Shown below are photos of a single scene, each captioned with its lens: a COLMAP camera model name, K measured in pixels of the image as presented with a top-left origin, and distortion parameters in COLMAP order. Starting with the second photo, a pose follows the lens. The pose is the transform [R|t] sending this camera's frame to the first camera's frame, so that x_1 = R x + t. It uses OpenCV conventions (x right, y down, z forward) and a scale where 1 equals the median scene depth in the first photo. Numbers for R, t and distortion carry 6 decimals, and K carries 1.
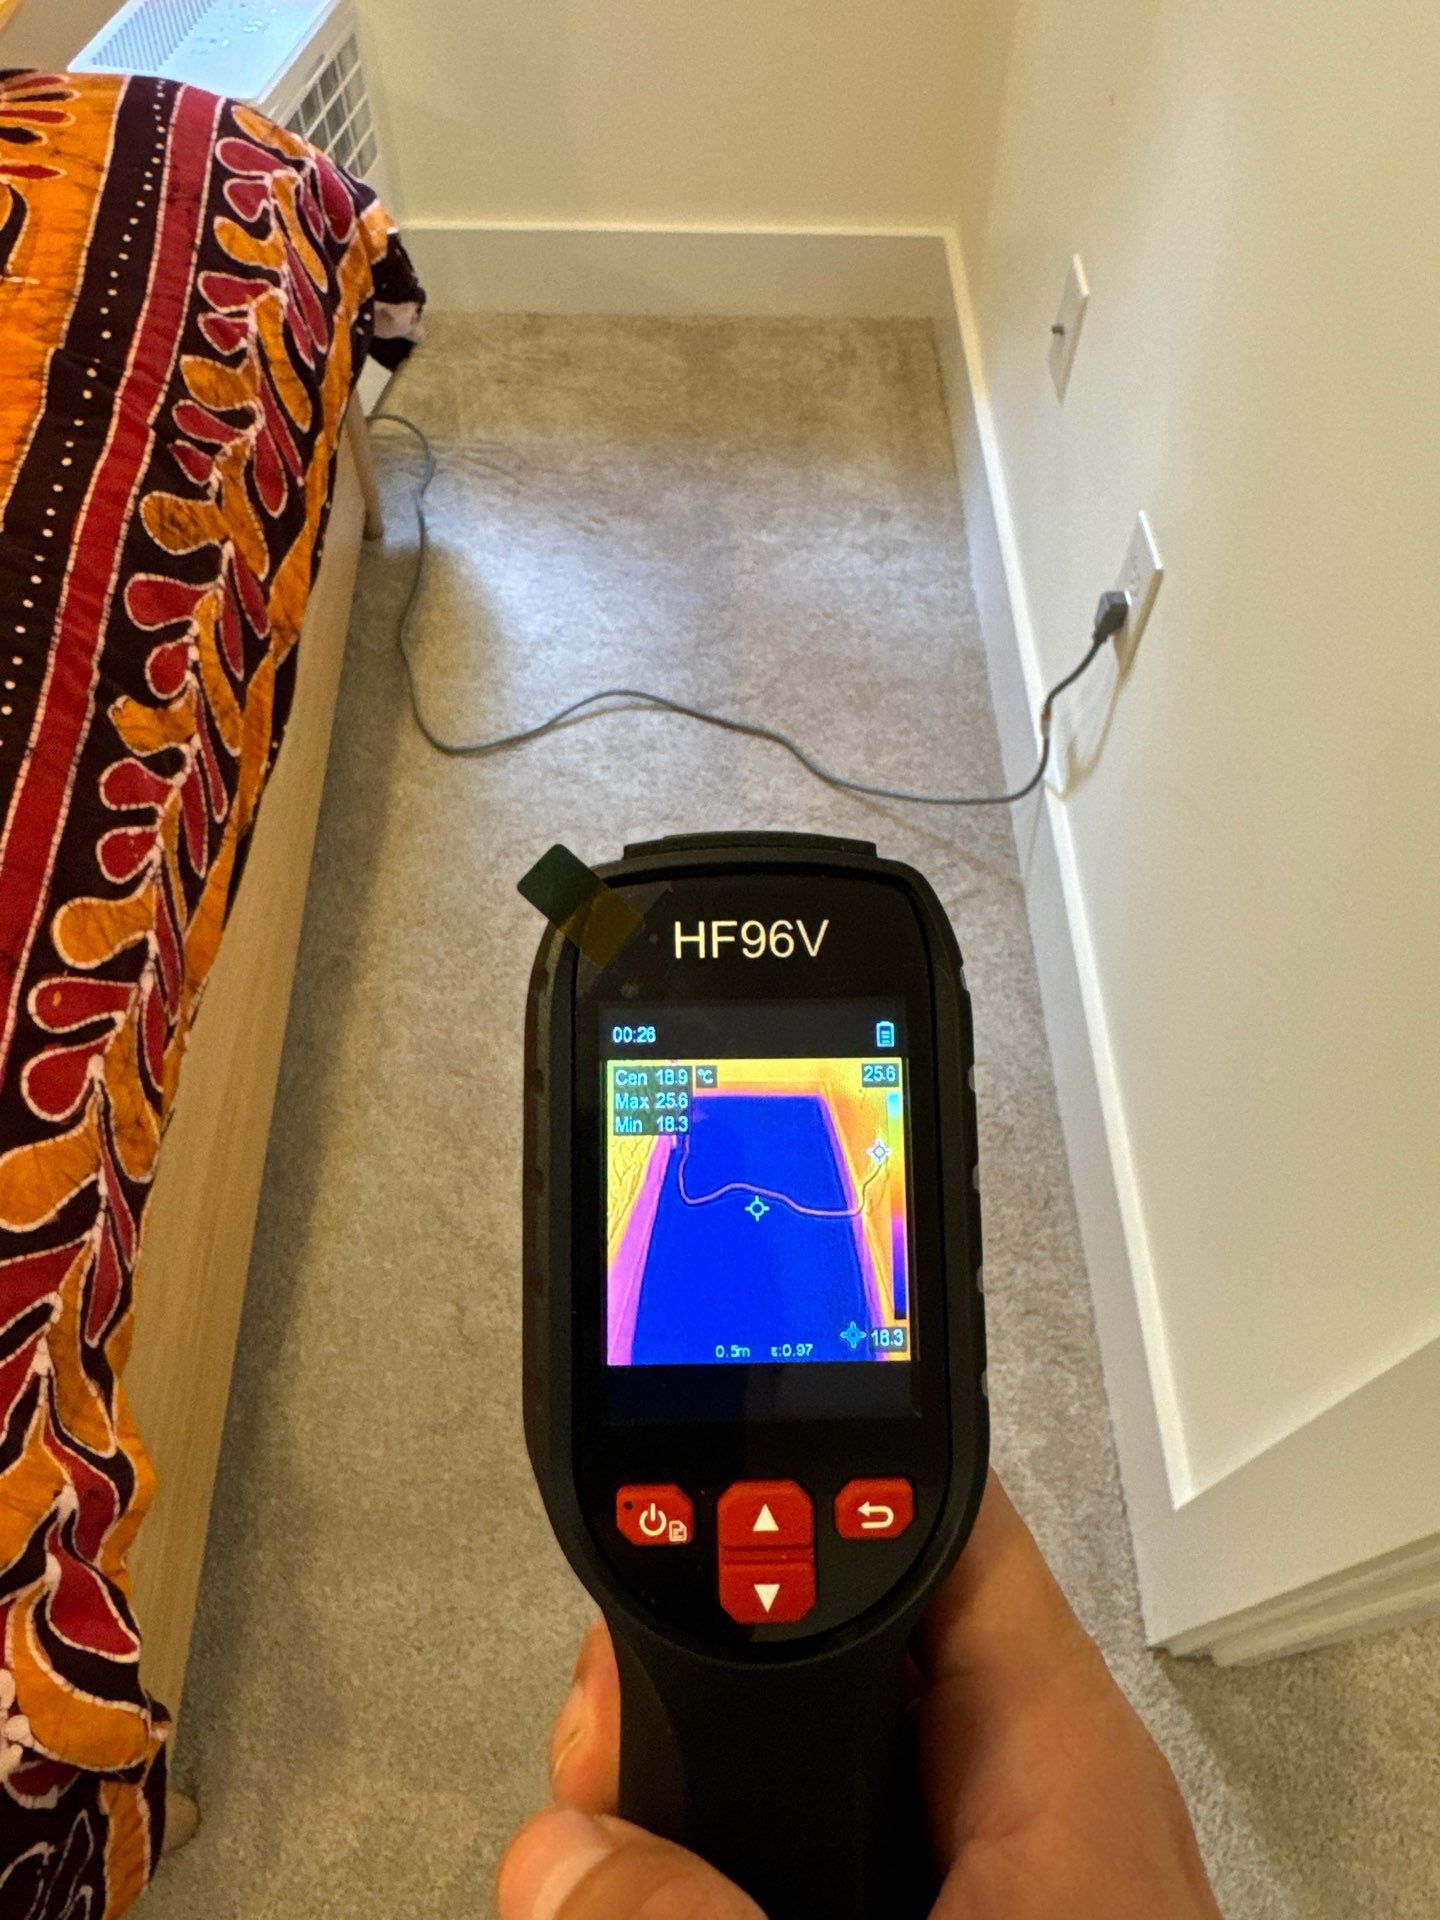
lens RADIAL K [[1368.5, 0, 720.0], [0, 1368.5, 960.0], [0, 0, 1]] dist [-0.007330, 0.001107]
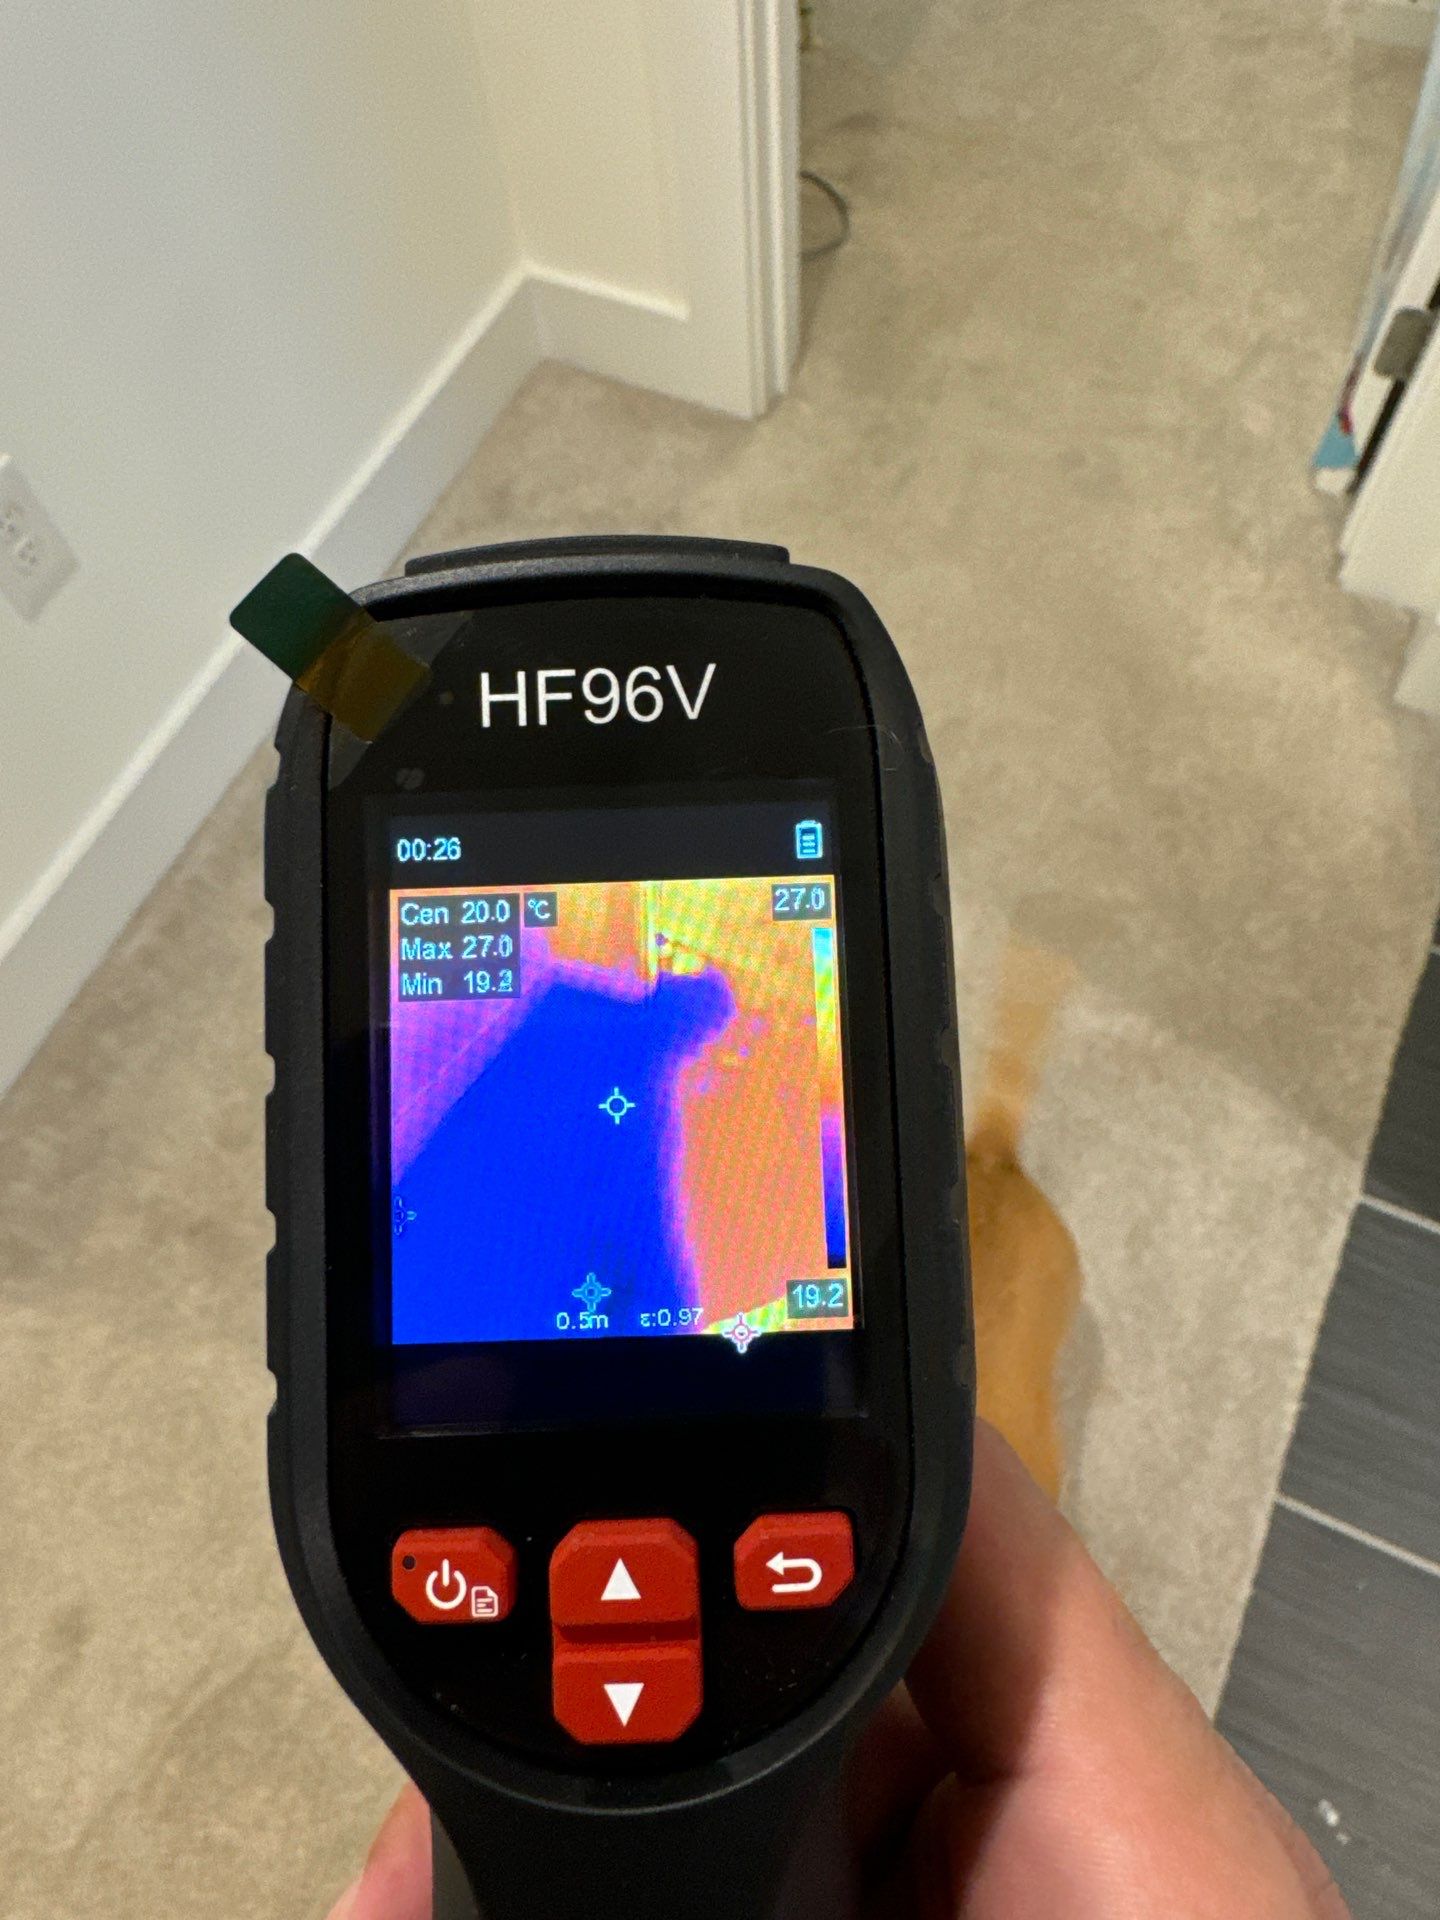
lens RADIAL K [[1368.5, 0, 720.0], [0, 1368.5, 960.0], [0, 0, 1]] dist [-0.007330, 0.001107]
pose [[0.999373, -0.023439, -0.026545, 0.096061], [0.024463, 0.998942, 0.038940, 0.087158], [0.025604, -0.039565, 0.998889, 0.345150]]
